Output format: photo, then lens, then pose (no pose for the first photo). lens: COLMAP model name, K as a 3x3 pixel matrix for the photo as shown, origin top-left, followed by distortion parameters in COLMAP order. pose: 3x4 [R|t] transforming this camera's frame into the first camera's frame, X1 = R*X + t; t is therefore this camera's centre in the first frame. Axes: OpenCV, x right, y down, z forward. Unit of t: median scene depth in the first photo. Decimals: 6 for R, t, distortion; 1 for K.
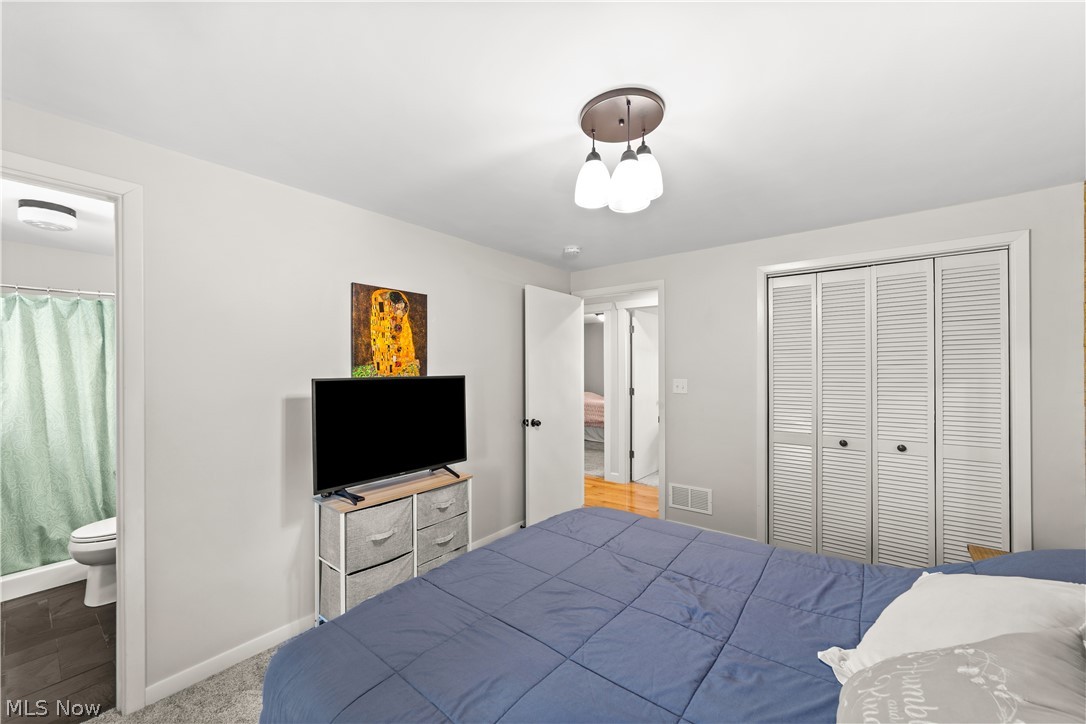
lens RADIAL K [[423.3, 0, 543.8], [0, 423.3, 365.1], [0, 0, 1]] dist [-0.003867, 0.001744]
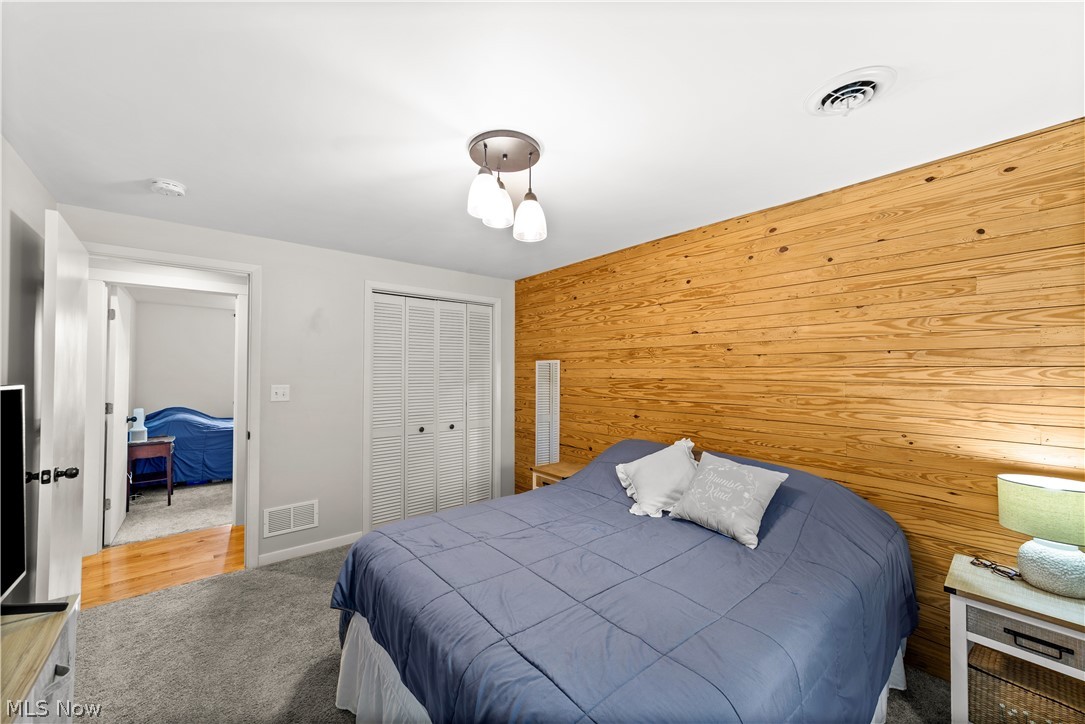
lens RADIAL K [[422.9, 0, 542.2], [0, 422.9, 367.4], [0, 0, 1]] dist [-0.003867, 0.001744]
pose [[0.207437, 0.017826, 0.978086, -0.572643], [-0.003418, 0.999841, -0.017498, 0.014281], [-0.978242, 0.000287, 0.207465, 0.401159]]
